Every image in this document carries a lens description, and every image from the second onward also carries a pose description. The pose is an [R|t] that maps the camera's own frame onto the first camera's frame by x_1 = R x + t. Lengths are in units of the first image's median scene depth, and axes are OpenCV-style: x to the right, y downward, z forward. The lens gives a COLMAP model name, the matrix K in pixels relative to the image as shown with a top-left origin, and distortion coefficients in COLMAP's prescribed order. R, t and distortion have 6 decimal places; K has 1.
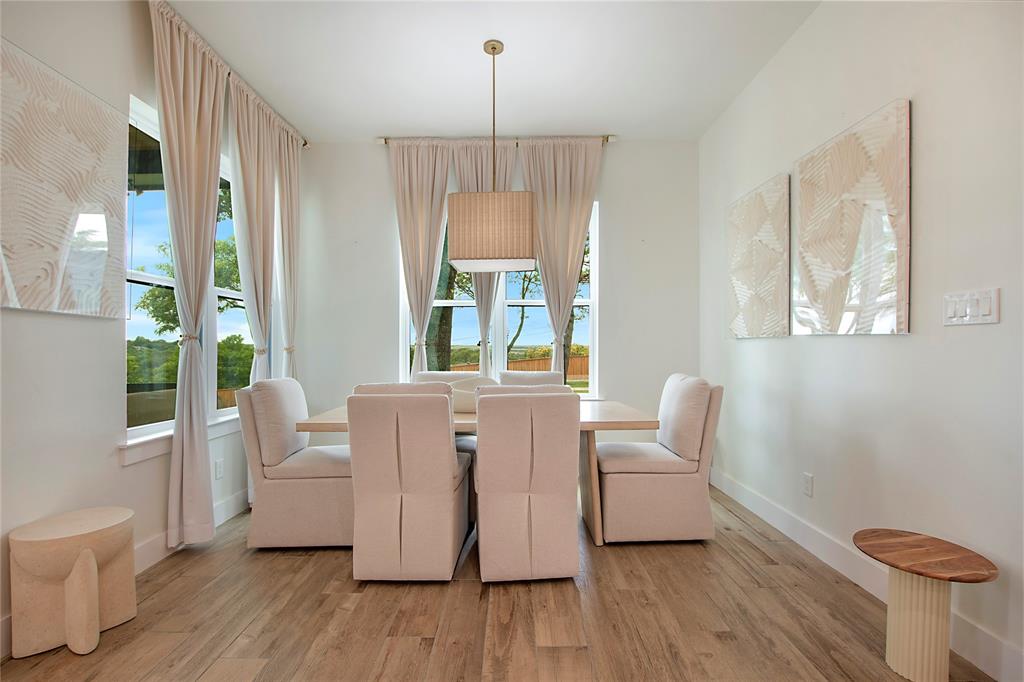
lens RADIAL K [[470.4, 0, 509.5], [0, 470.4, 348.0], [0, 0, 1]] dist [-0.025738, 0.001808]
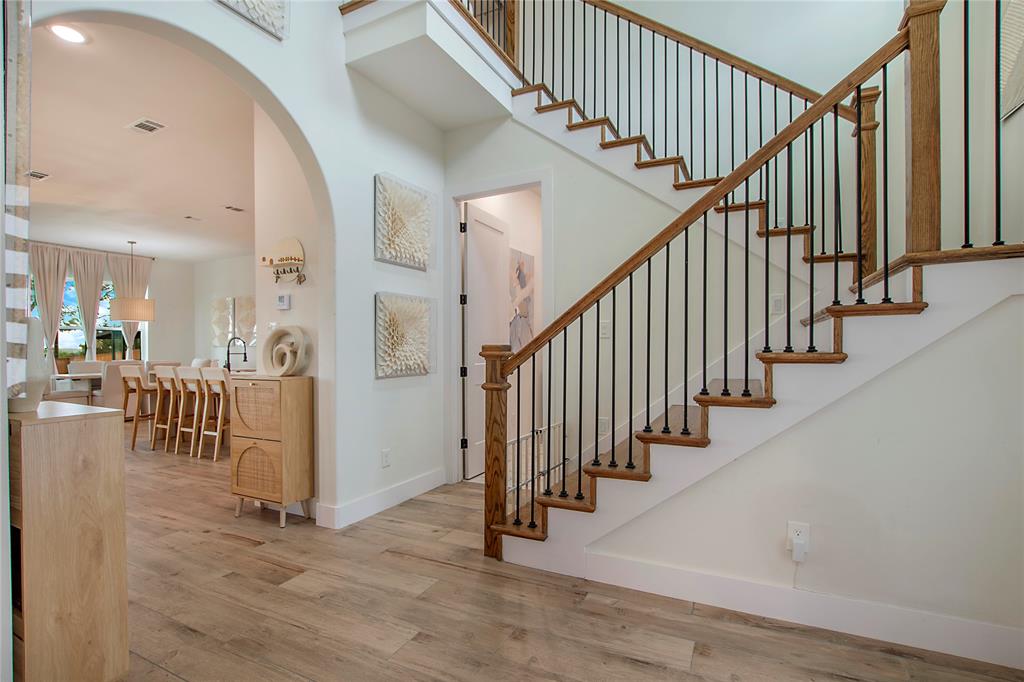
lens RADIAL K [[470.4, 0, 515.5], [0, 470.4, 350.1], [0, 0, 1]] dist [-0.025738, 0.001808]
pose [[0.434392, -0.005528, 0.900707, -1.091082], [0.009446, 0.999954, 0.001582, 0.012206], [-0.900674, 0.007821, 0.434425, -1.614916]]
